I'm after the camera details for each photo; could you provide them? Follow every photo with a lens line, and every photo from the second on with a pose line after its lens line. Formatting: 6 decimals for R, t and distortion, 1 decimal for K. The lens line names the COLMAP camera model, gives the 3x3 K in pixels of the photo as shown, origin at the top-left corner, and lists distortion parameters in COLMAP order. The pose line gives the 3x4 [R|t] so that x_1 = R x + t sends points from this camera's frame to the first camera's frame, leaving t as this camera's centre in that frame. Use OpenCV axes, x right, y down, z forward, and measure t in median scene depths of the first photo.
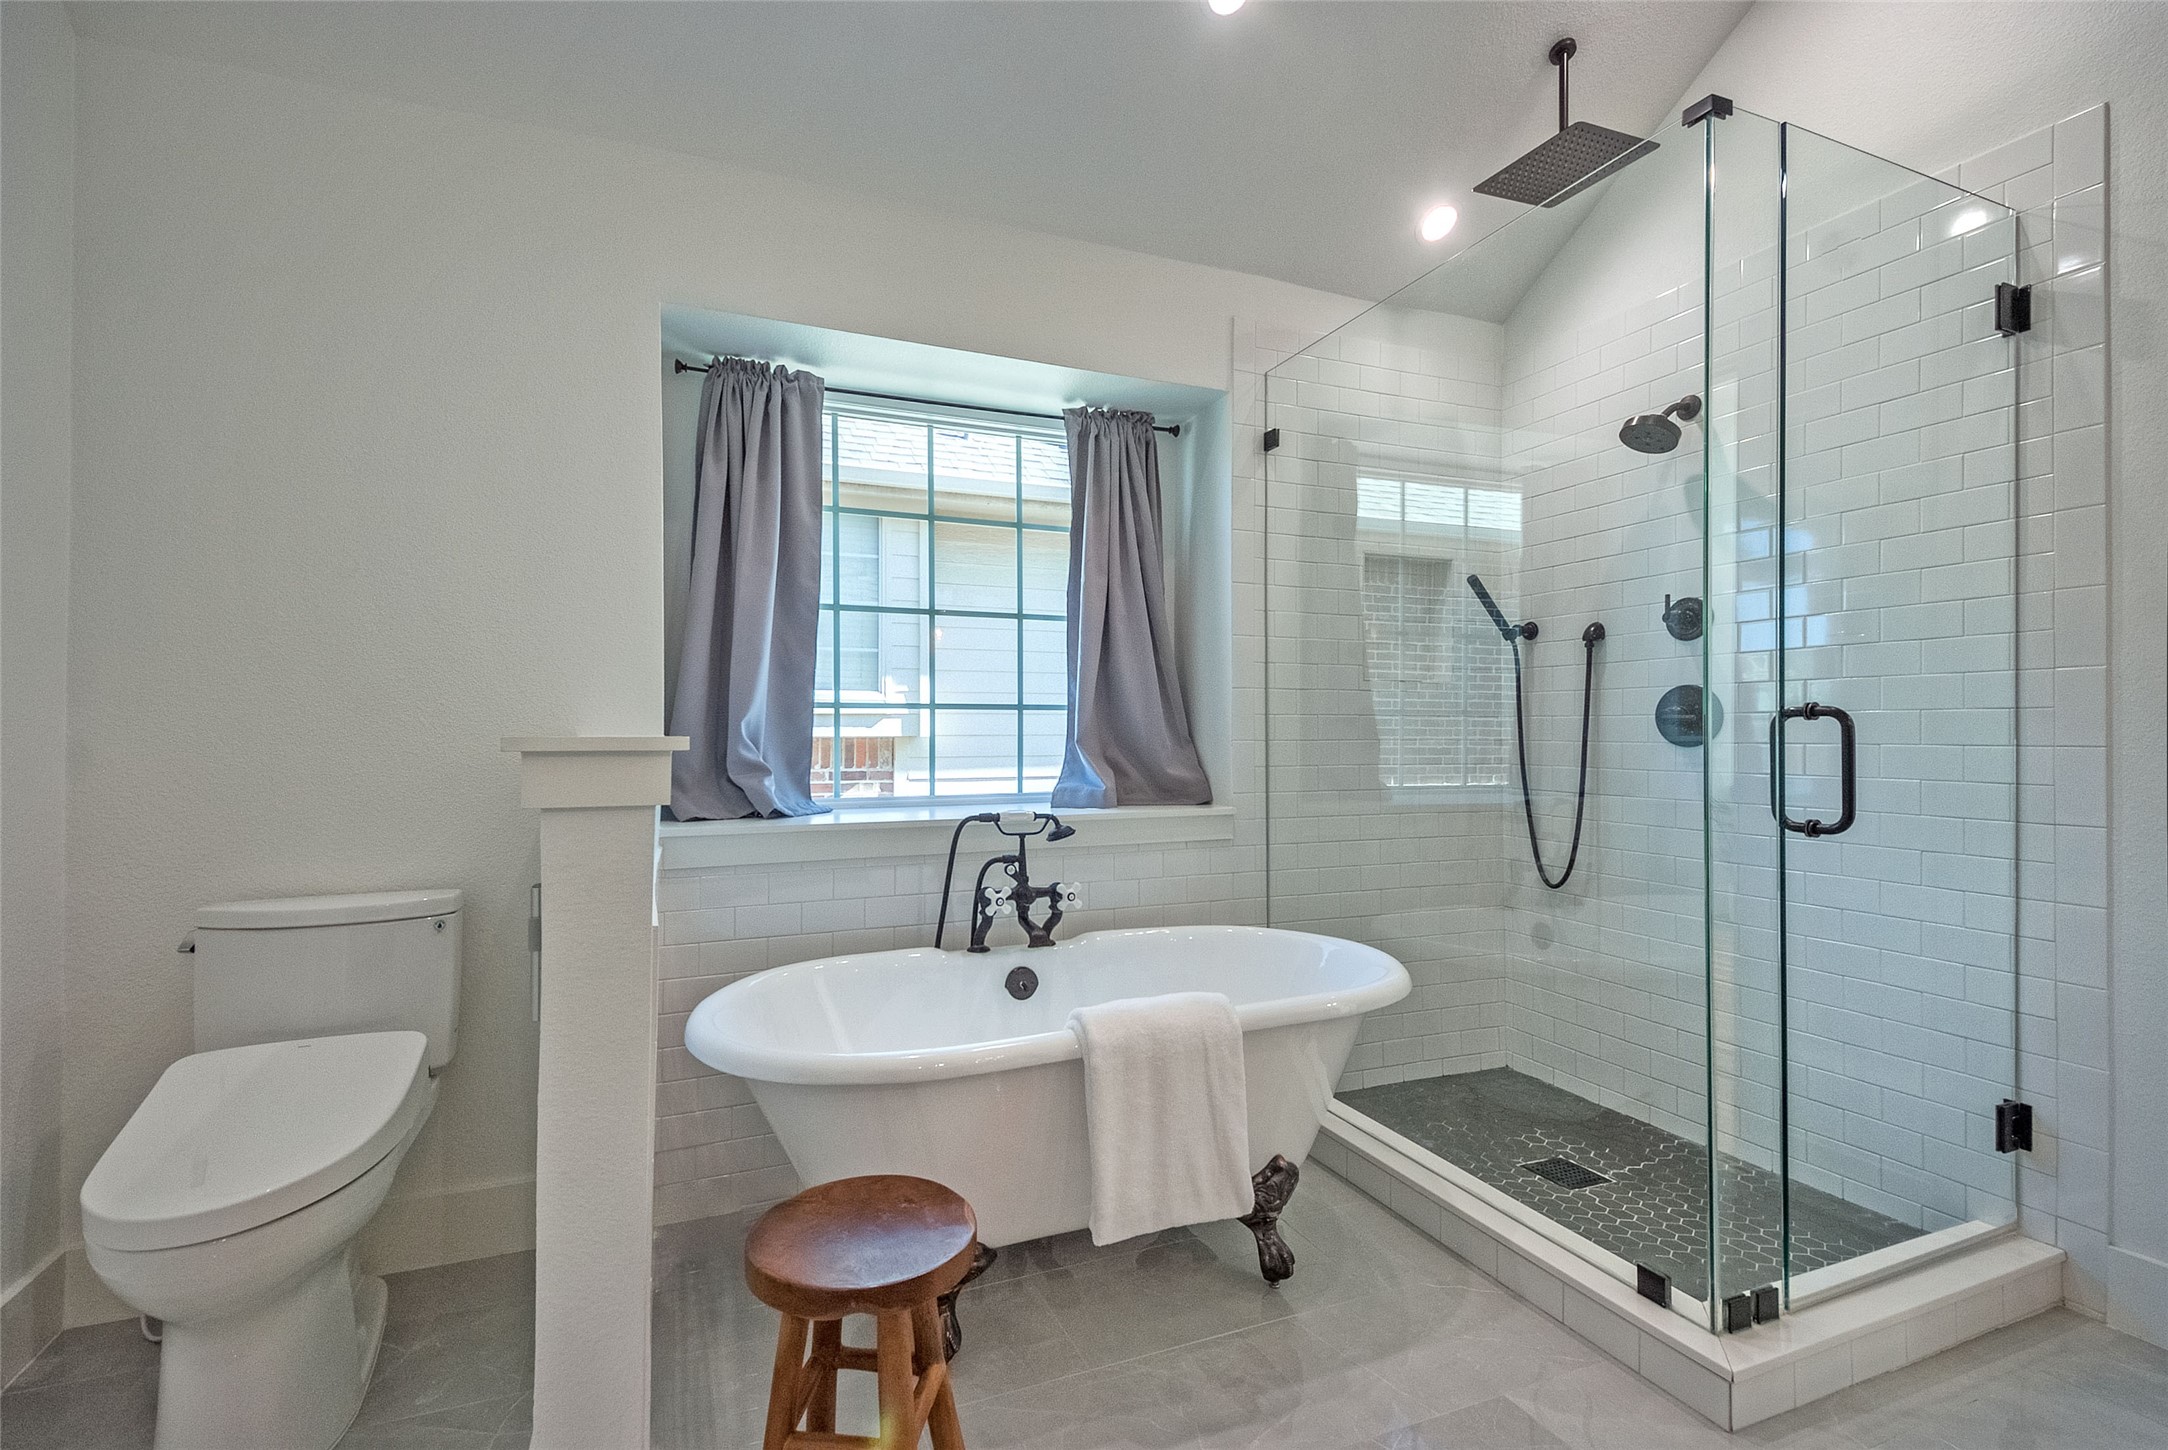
lens RADIAL K [[905.0, 0, 1084.0], [0, 905.0, 725.0], [0, 0, 1]] dist [-0.000008, 0.000002]
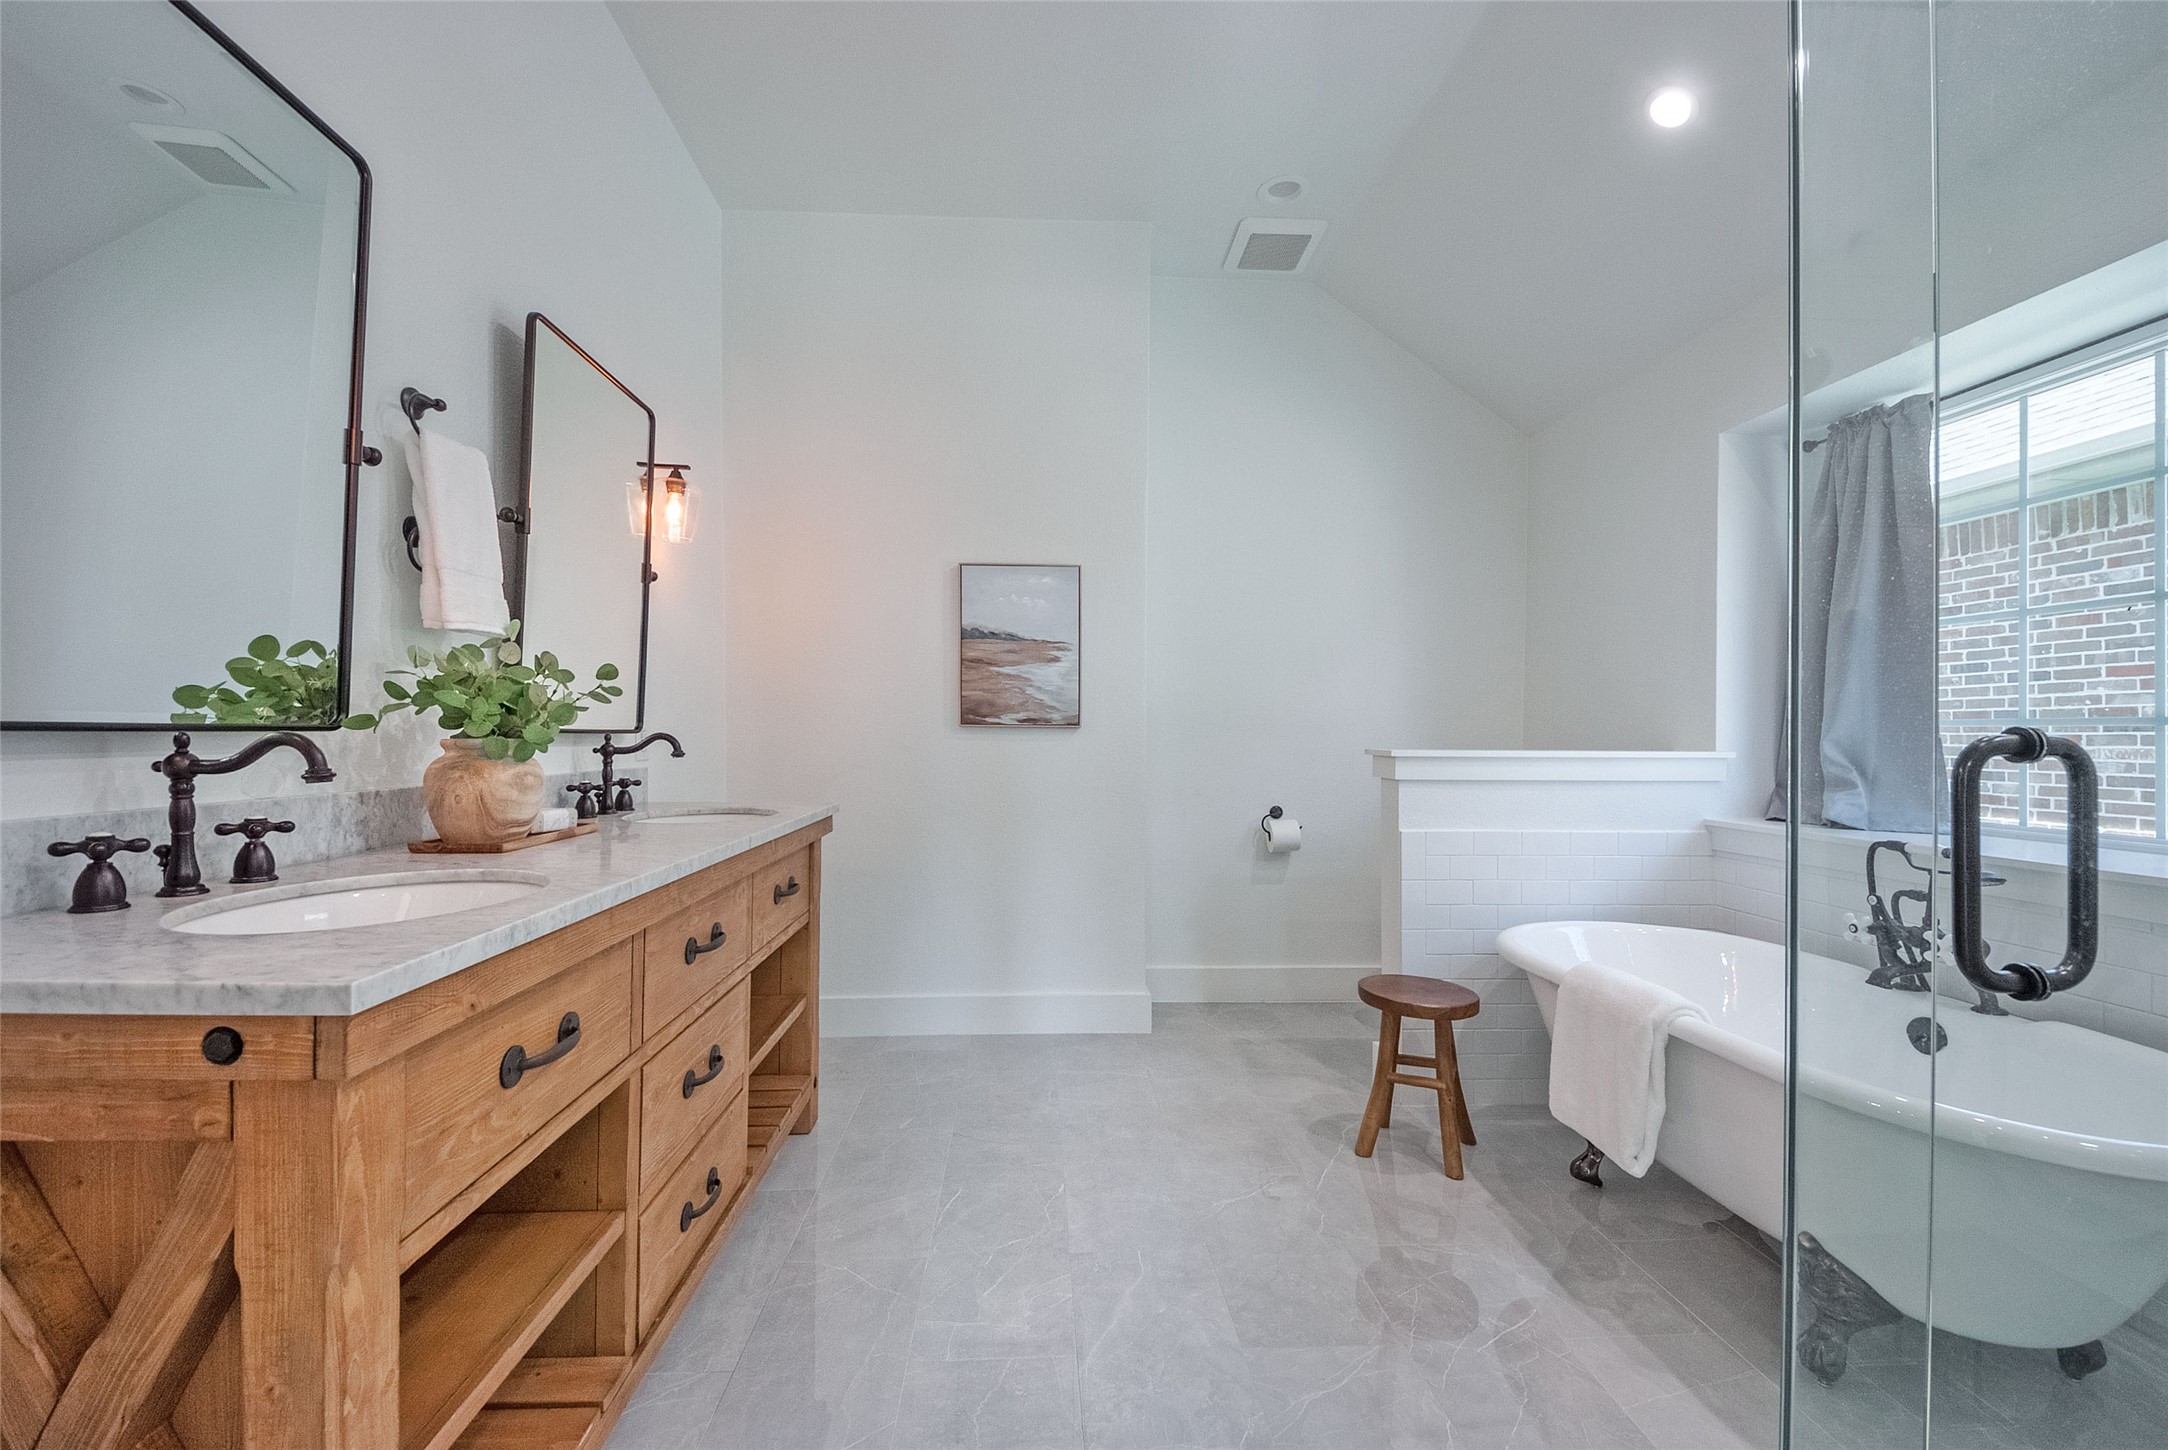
lens RADIAL K [[811.5, 0, 1084.0], [0, 811.5, 725.0], [0, 0, 1]] dist [0.000102, 0.000011]
pose [[-0.293696, -0.006119, -0.955879, 1.385418], [-0.007094, 0.999966, -0.004222, -0.021251], [0.955873, 0.005541, -0.293729, 0.633766]]
